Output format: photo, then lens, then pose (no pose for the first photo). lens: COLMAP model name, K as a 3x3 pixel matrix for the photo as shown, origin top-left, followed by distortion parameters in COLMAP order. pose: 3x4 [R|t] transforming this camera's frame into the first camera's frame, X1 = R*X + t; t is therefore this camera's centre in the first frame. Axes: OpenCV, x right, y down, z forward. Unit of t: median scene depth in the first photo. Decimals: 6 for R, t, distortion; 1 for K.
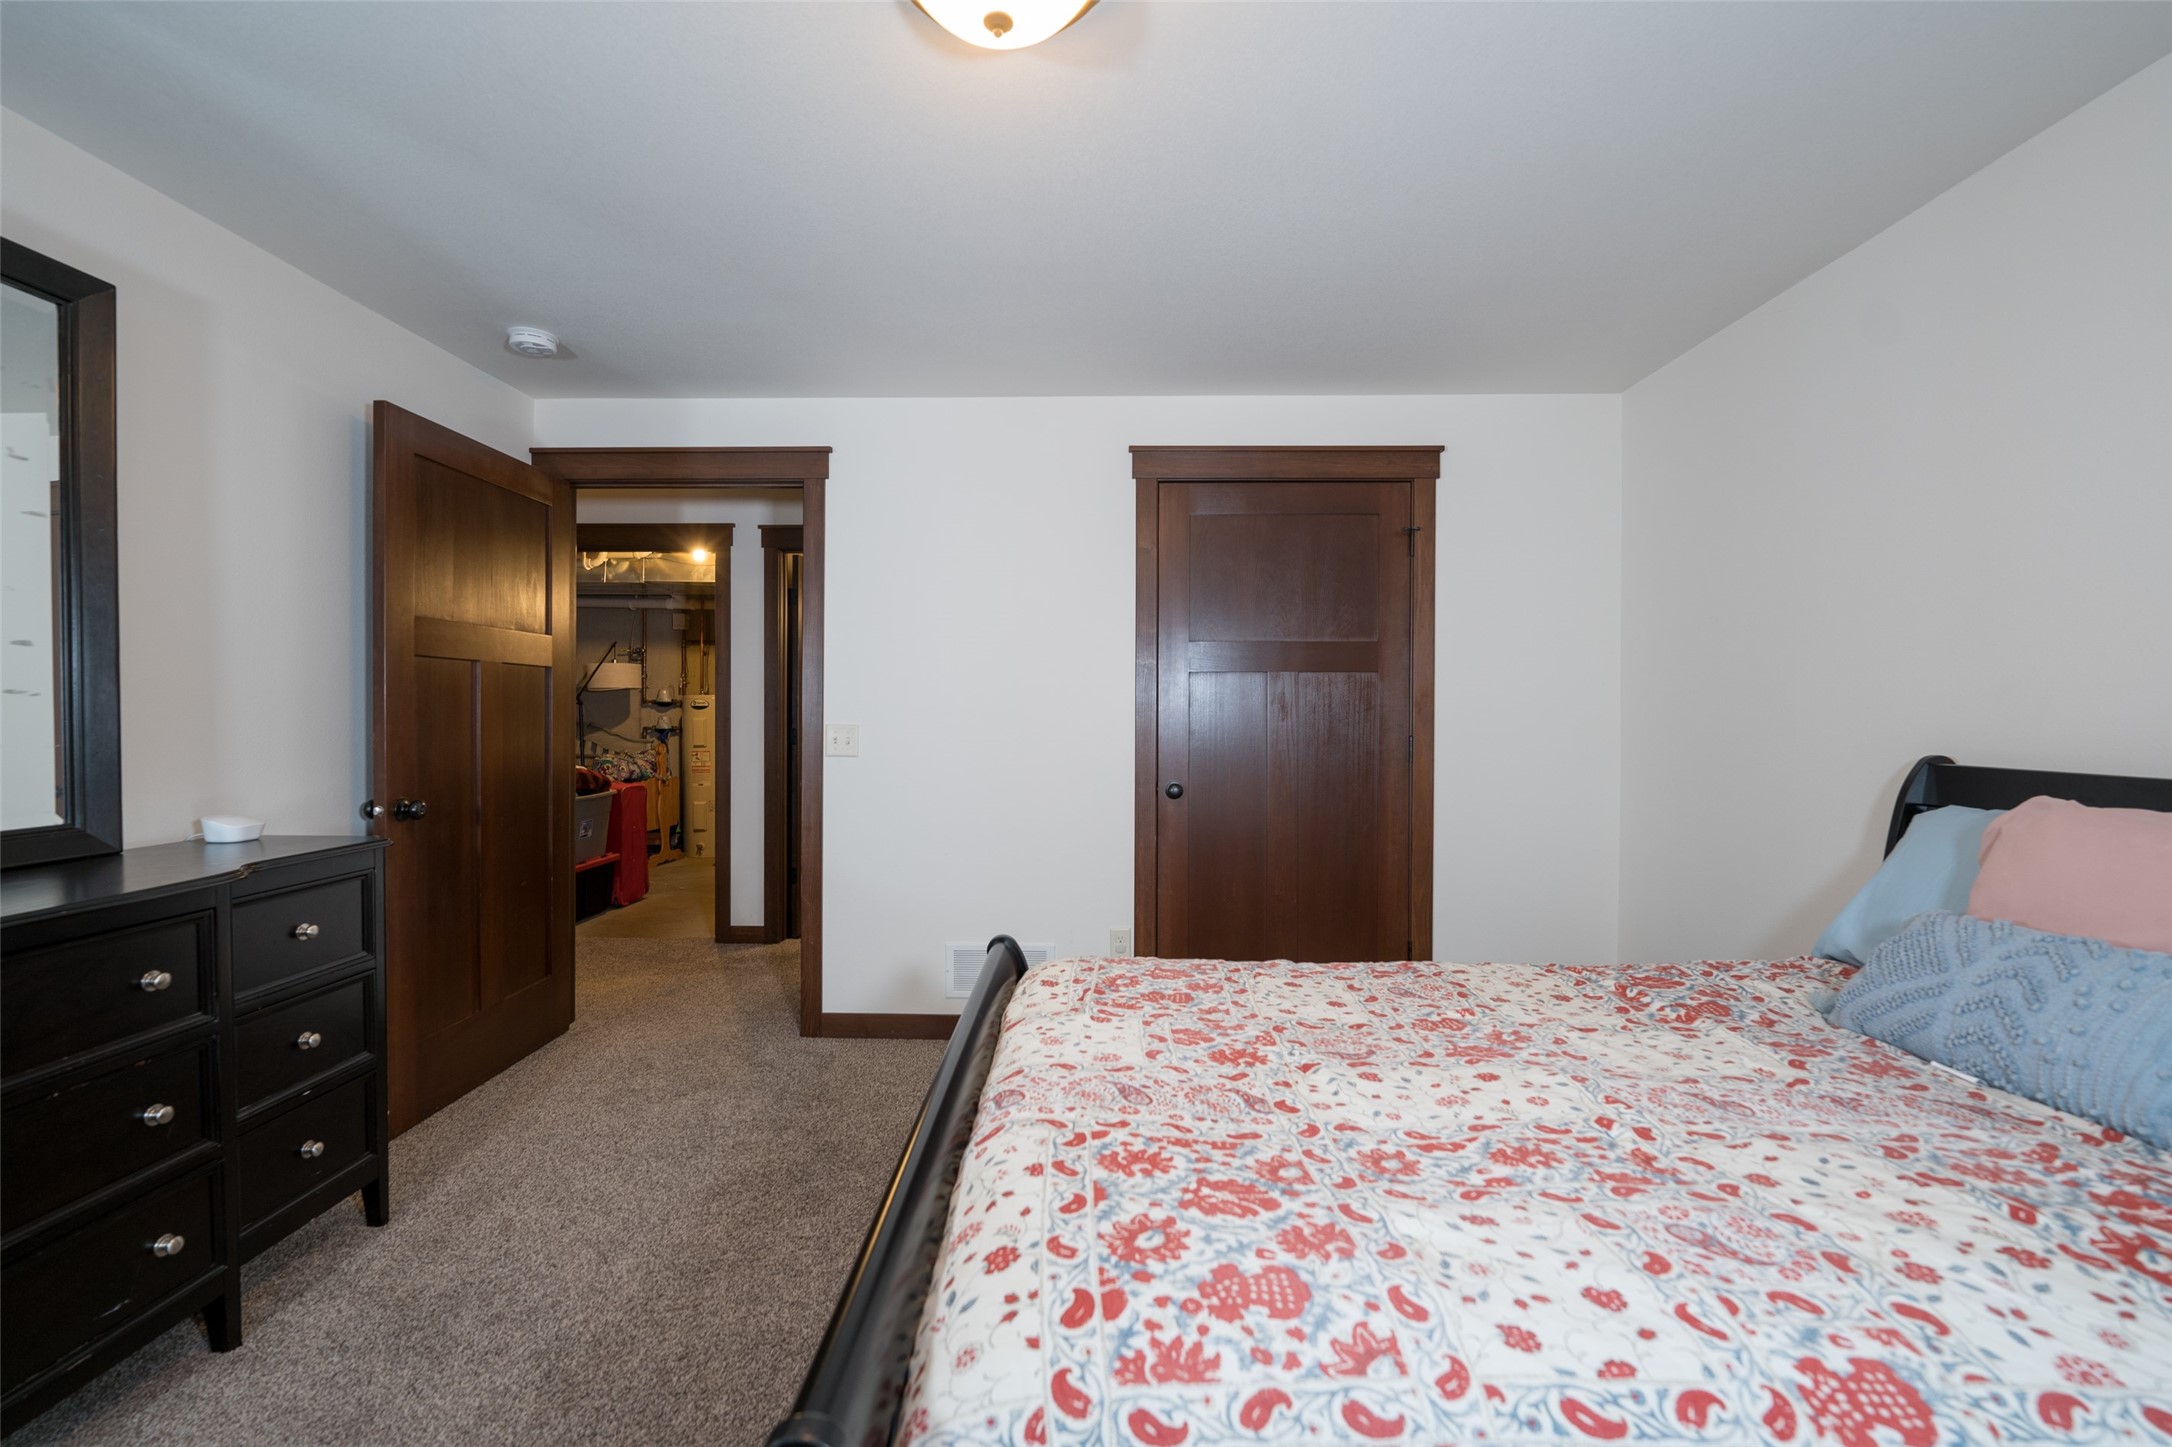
lens RADIAL K [[877.4, 0, 1086.0], [0, 877.4, 723.5], [0, 0, 1]] dist [-0.019127, -0.000151]
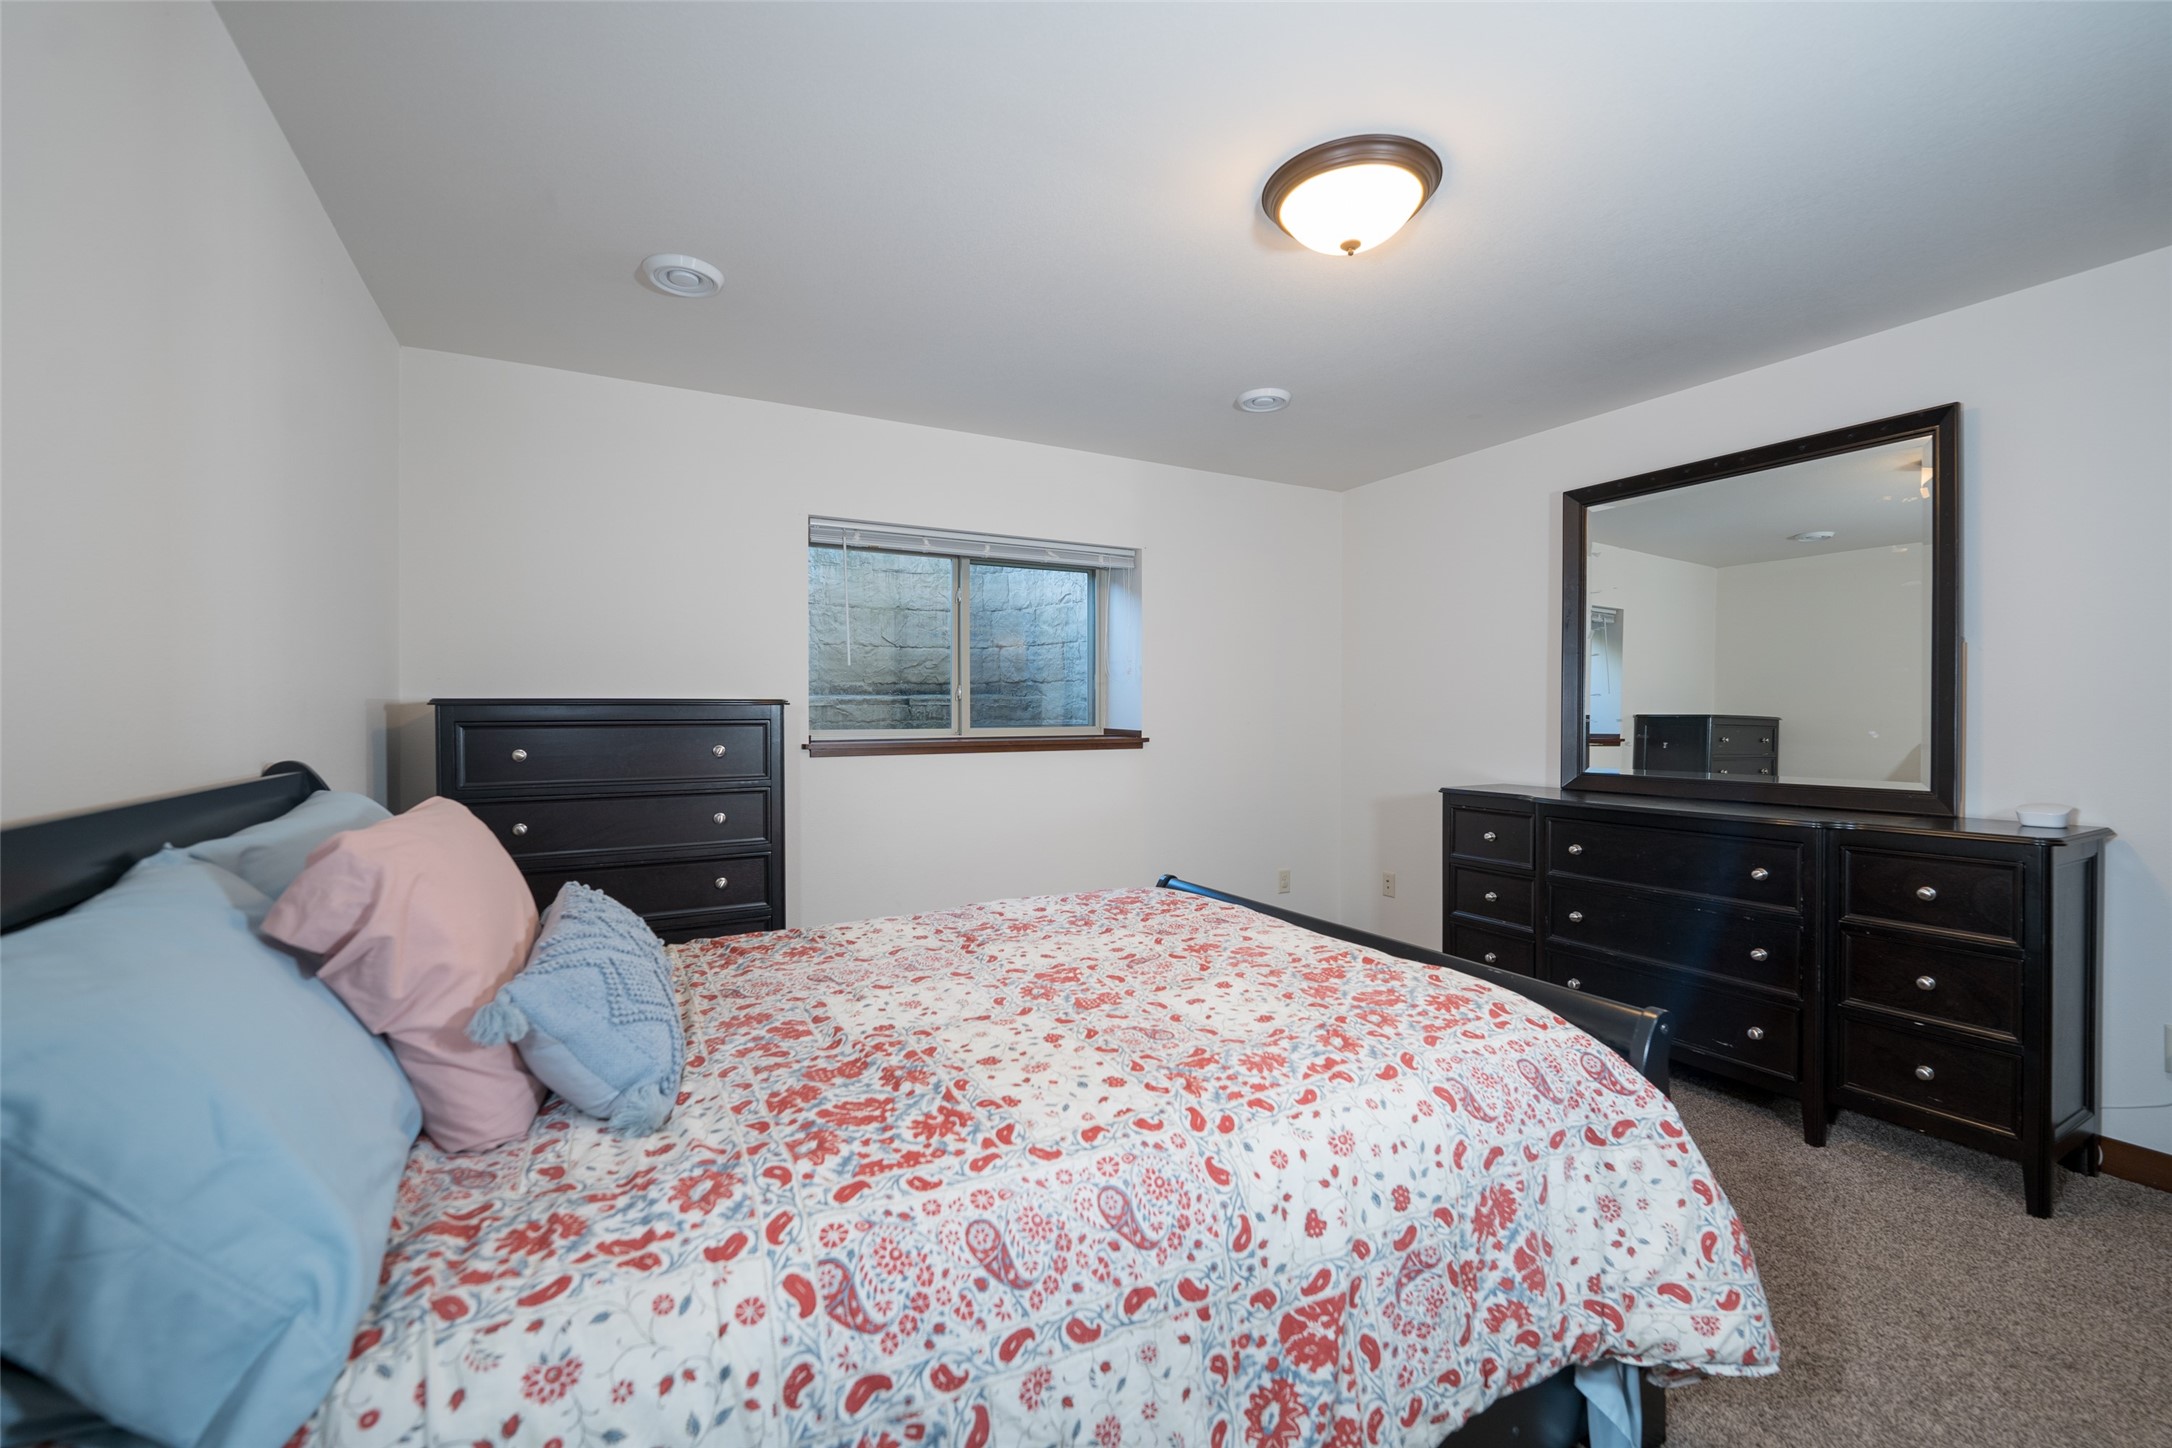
lens RADIAL K [[877.4, 0, 1086.0], [0, 877.4, 724.0], [0, 0, 1]] dist [-0.019127, -0.000151]
pose [[-0.882711, 0.044868, -0.467769, 0.415892], [0.023479, 0.998399, 0.051458, -0.079813], [0.469329, 0.034439, -0.882352, 2.134884]]
